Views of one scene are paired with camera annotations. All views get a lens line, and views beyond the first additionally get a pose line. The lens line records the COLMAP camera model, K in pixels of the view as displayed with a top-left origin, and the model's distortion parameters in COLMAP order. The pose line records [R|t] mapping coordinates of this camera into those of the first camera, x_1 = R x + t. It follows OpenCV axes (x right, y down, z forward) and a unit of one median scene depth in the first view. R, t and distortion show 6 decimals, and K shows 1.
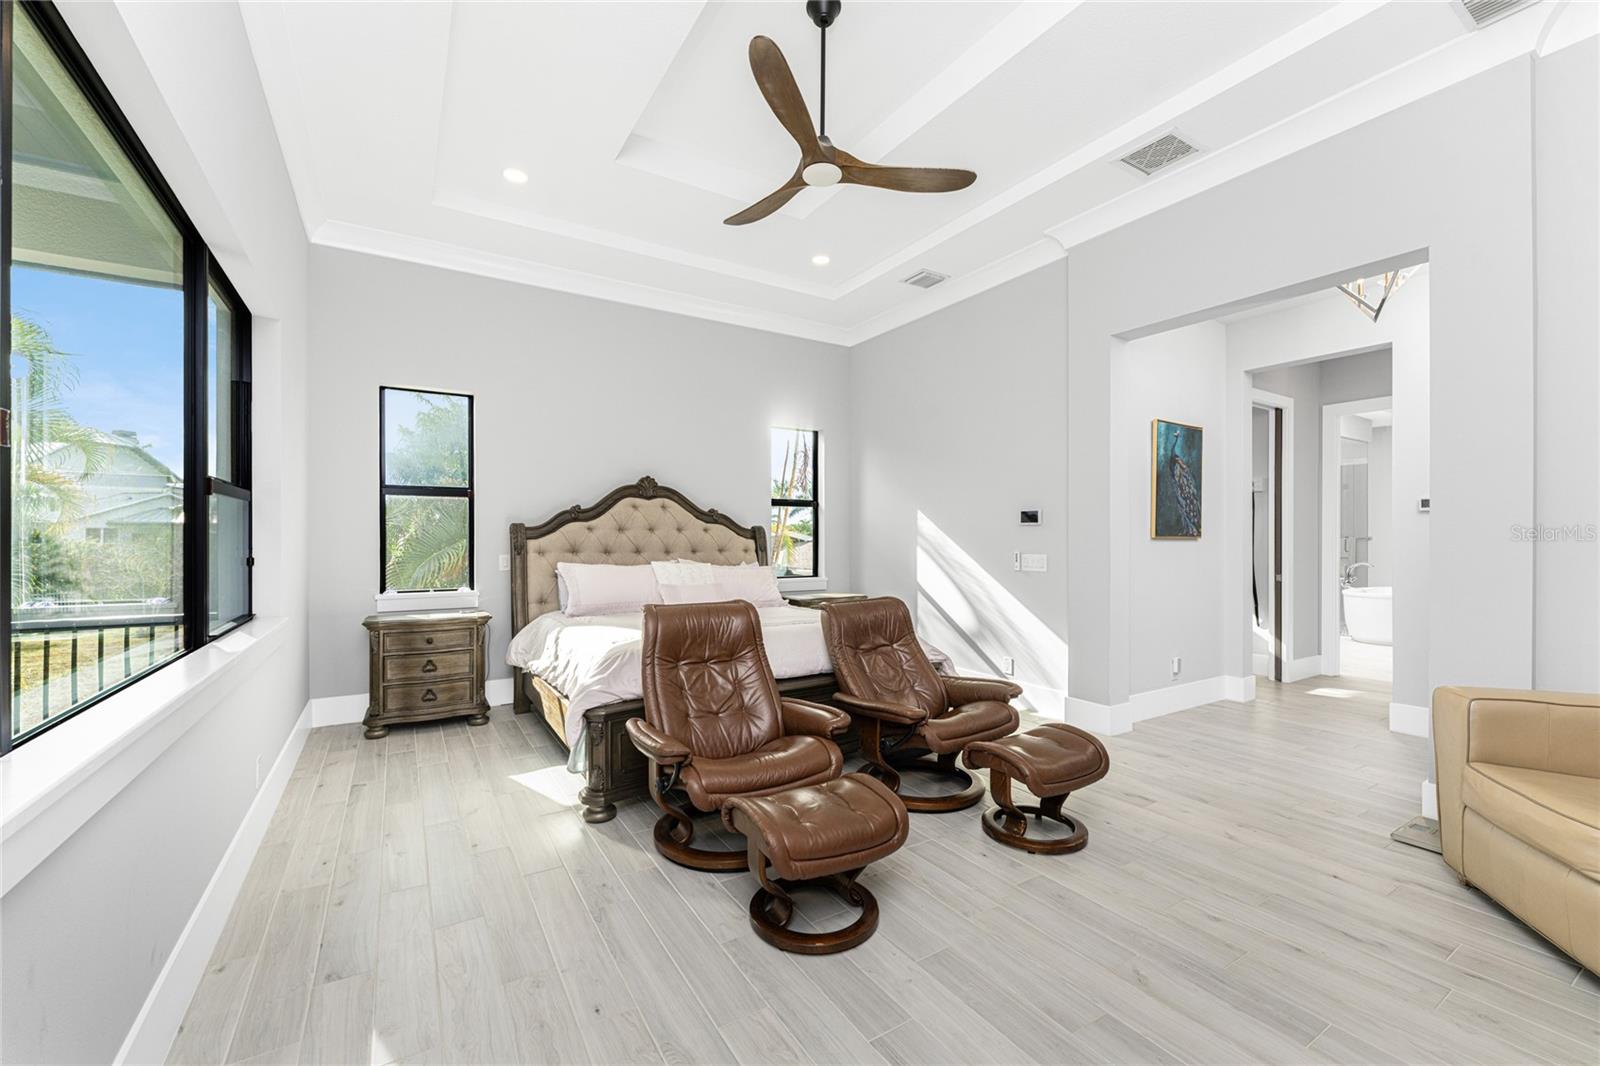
lens RADIAL K [[663.5, 0, 792.5], [0, 663.5, 530.3], [0, 0, 1]] dist [0.001725, -0.000225]
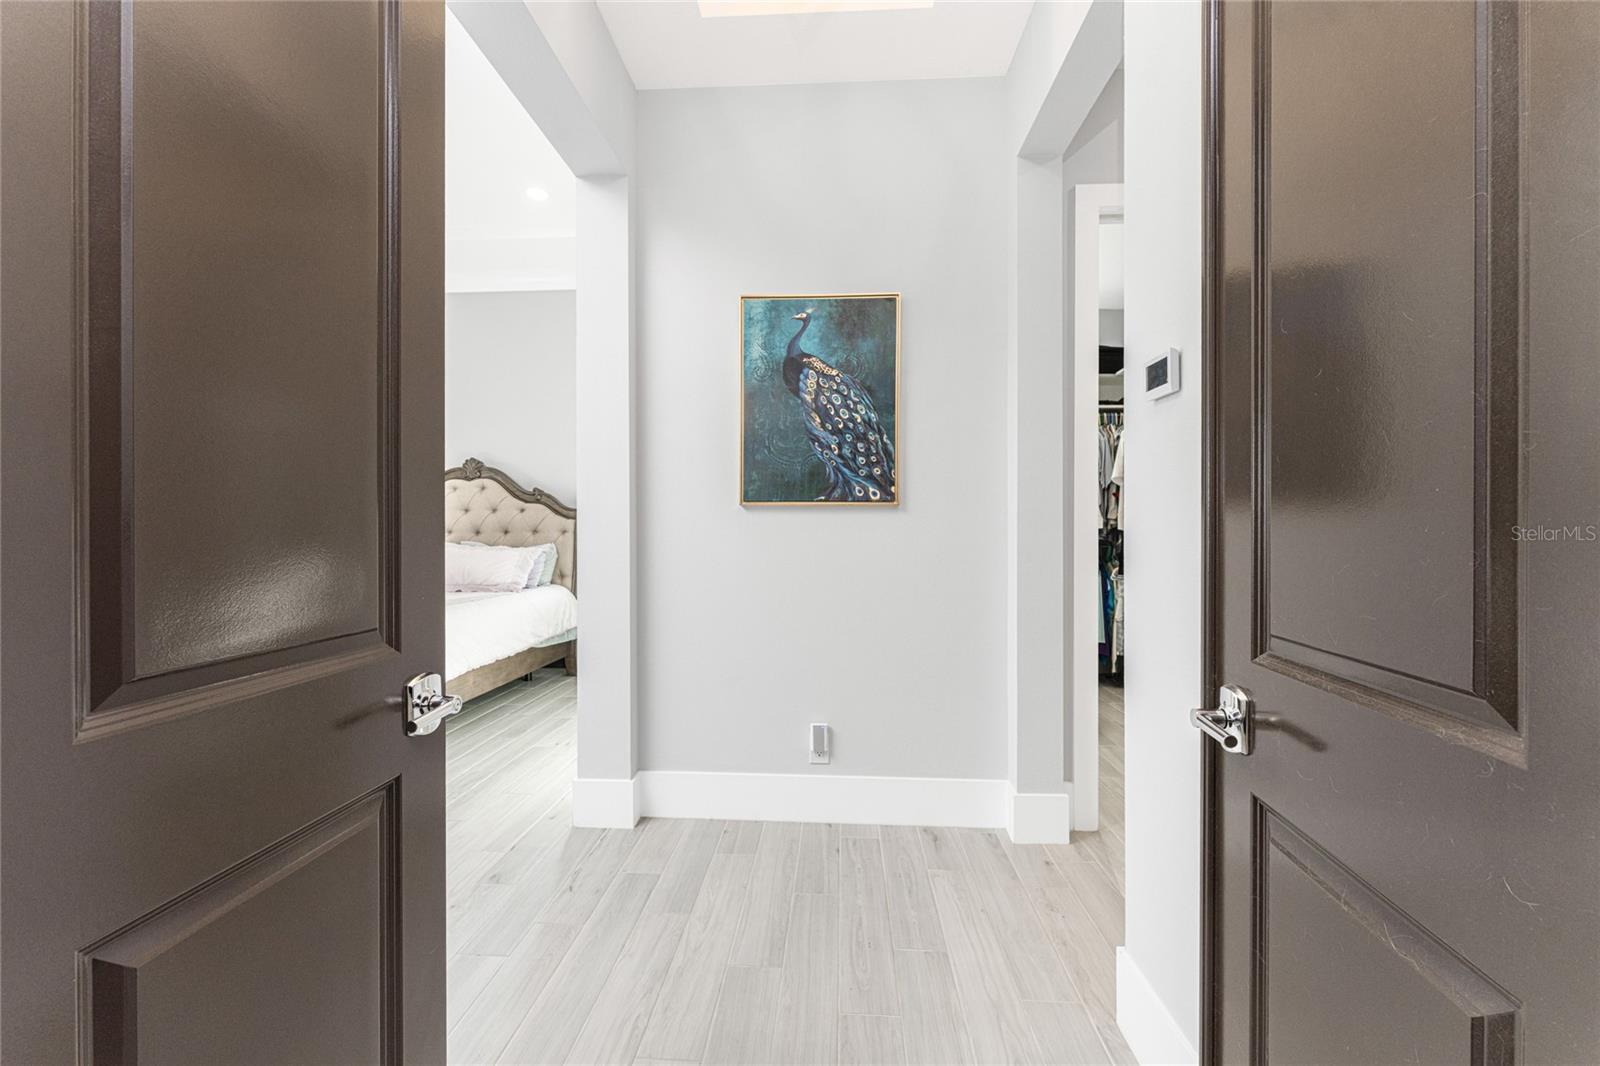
lens RADIAL K [[658.6, 0, 811.4], [0, 658.6, 530.5], [0, 0, 1]] dist [-0.003007, -0.000359]
pose [[0.806023, -0.001962, -0.591881, 0.799074], [0.013257, 0.999803, 0.014739, 0.021336], [0.591736, -0.019727, 0.805890, 0.500544]]
